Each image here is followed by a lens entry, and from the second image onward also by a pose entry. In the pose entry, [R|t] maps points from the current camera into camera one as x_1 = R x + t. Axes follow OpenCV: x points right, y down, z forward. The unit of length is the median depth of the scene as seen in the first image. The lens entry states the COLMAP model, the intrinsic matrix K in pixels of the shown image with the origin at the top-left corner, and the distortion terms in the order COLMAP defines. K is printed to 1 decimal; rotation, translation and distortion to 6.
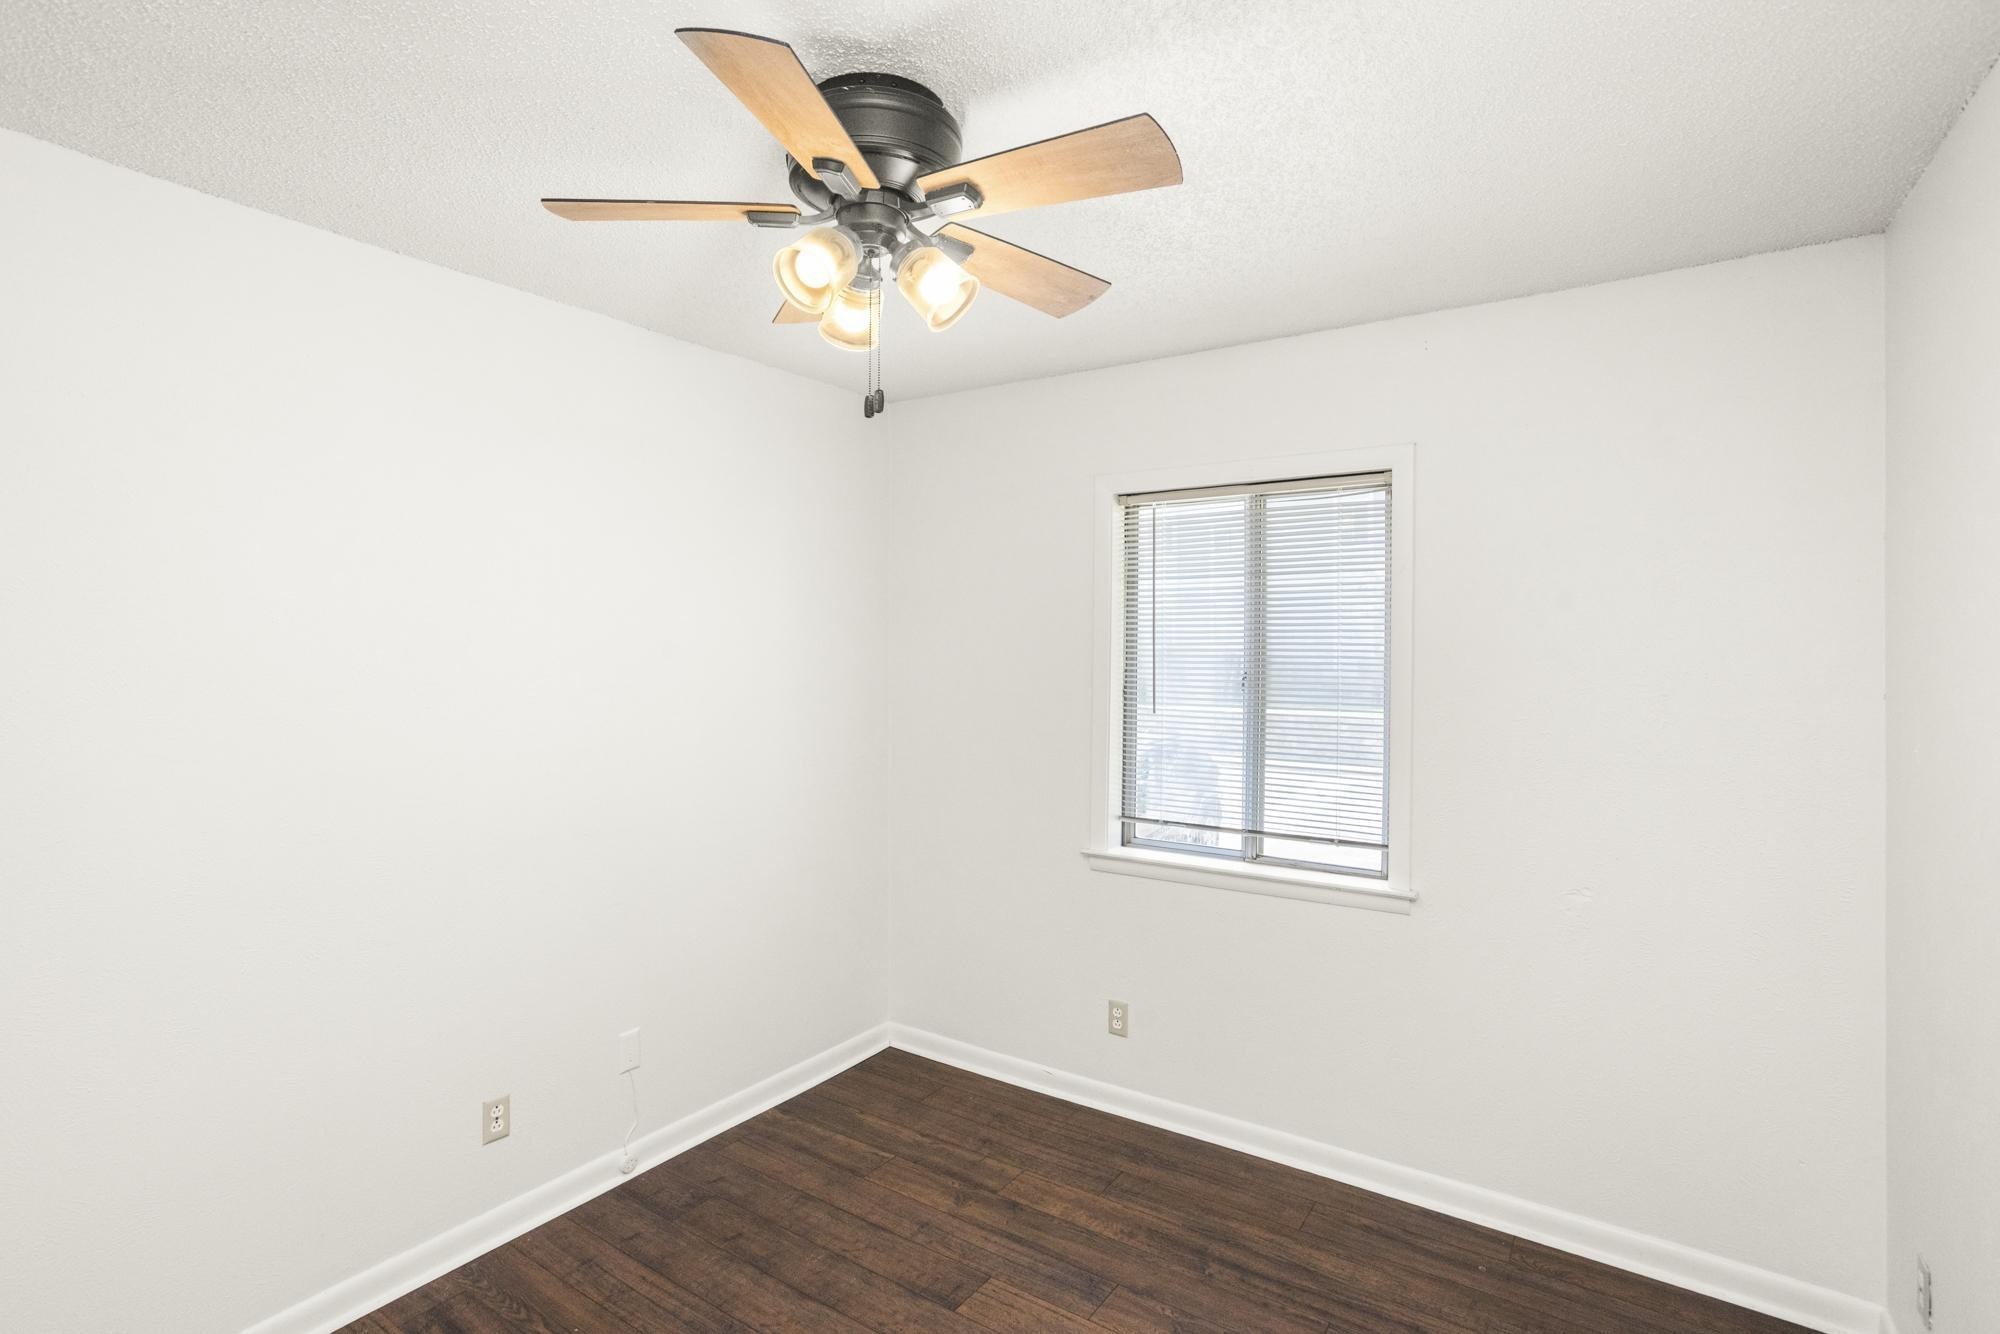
lens RADIAL K [[974.4, 0, 995.9], [0, 974.4, 661.1], [0, 0, 1]] dist [-0.032649, 0.025423]
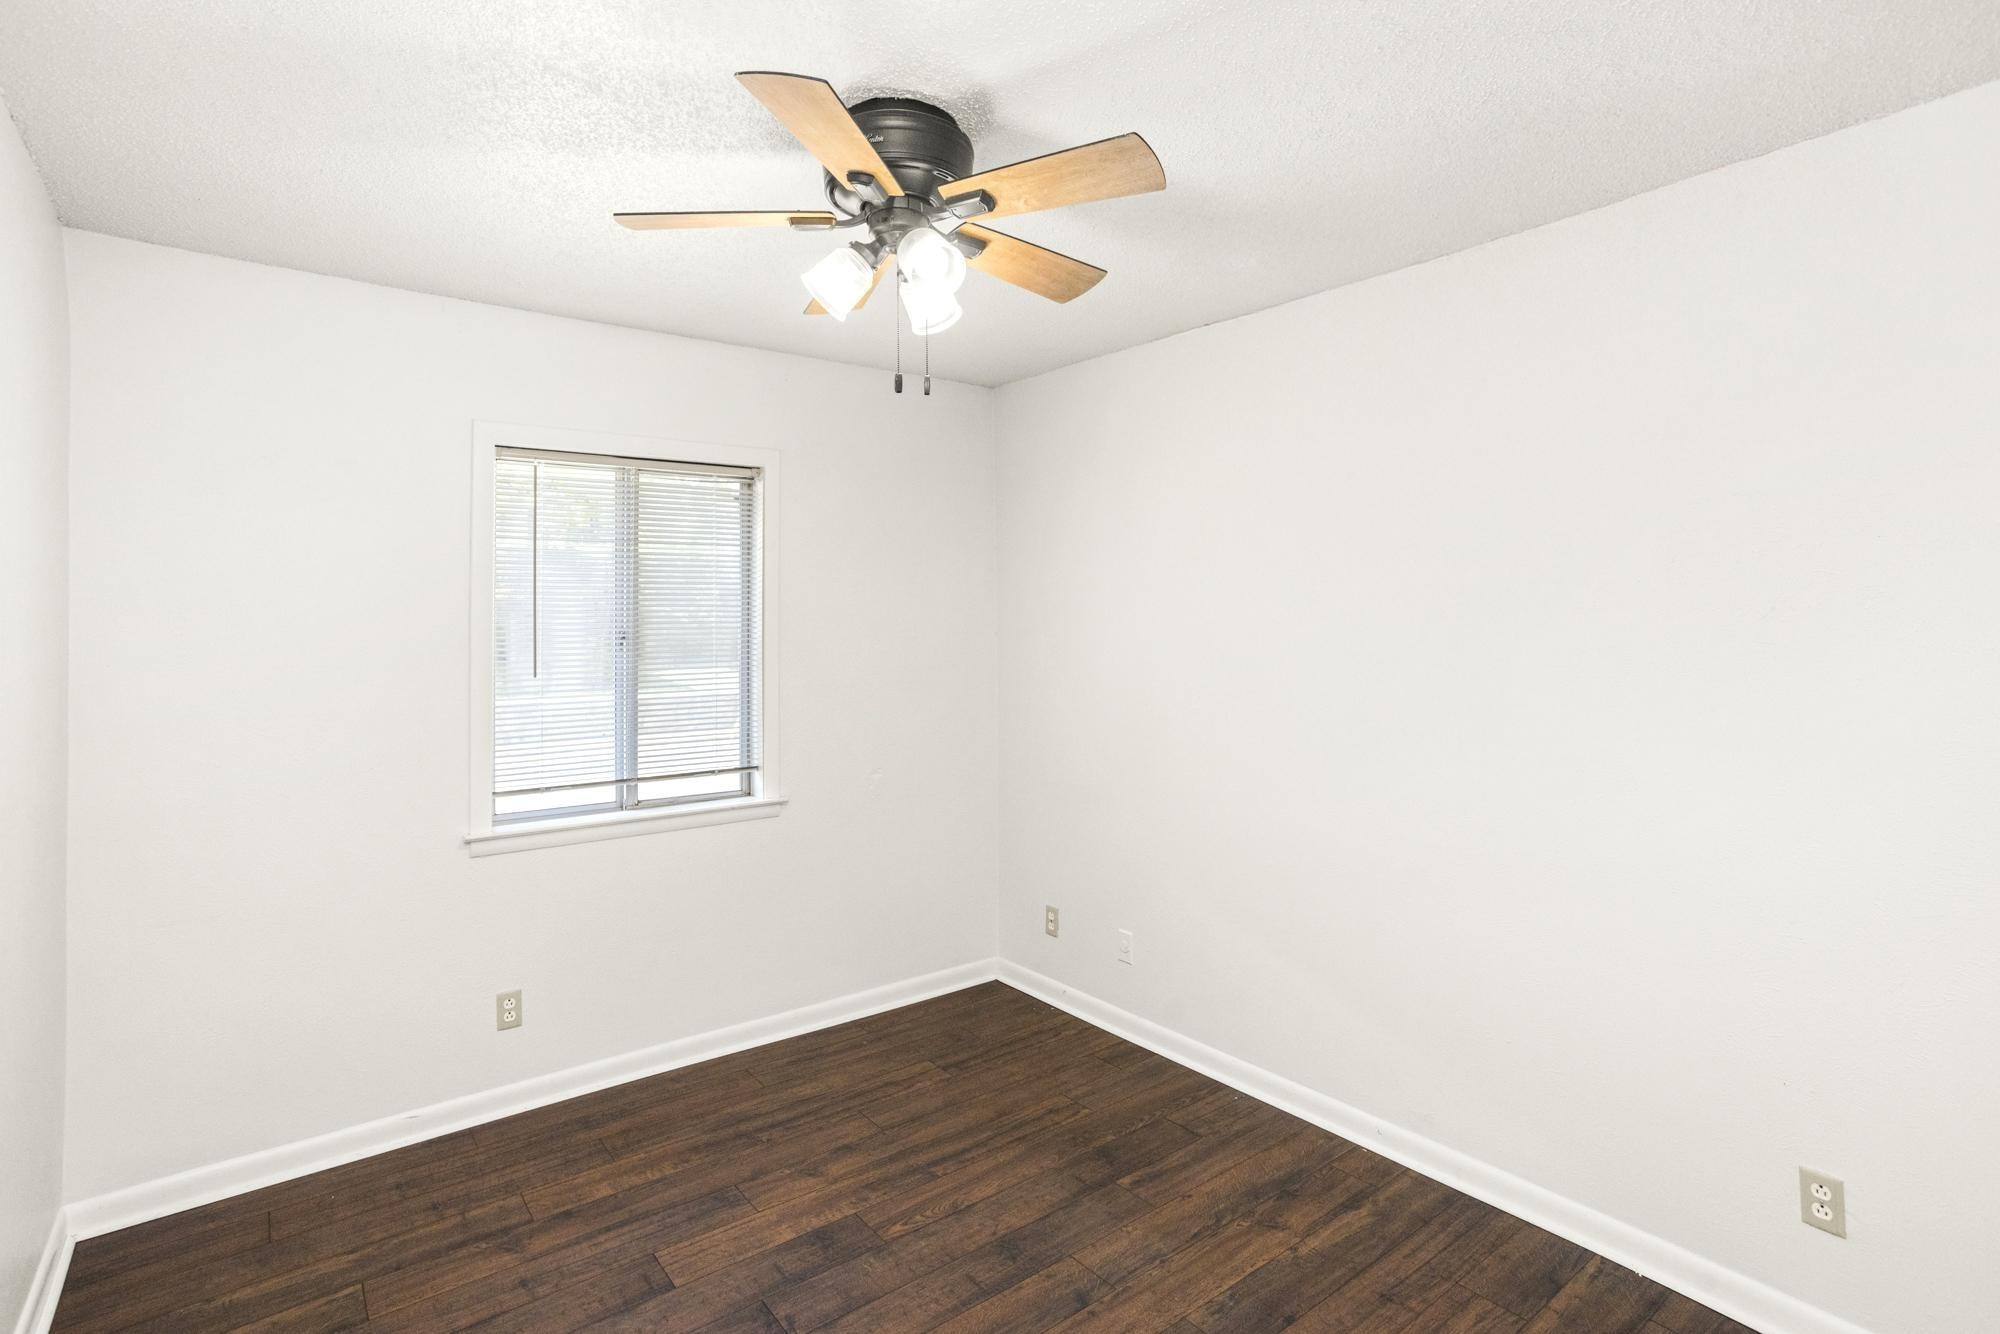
lens RADIAL K [[1012.0, 0, 968.5], [0, 1012.0, 612.5], [0, 0, 1]] dist [-0.023777, 0.029232]
pose [[0.328058, -0.002474, 0.944654, -0.737750], [0.020817, 0.999773, -0.004611, 0.003224], [-0.944428, 0.021178, 0.328035, 0.304230]]
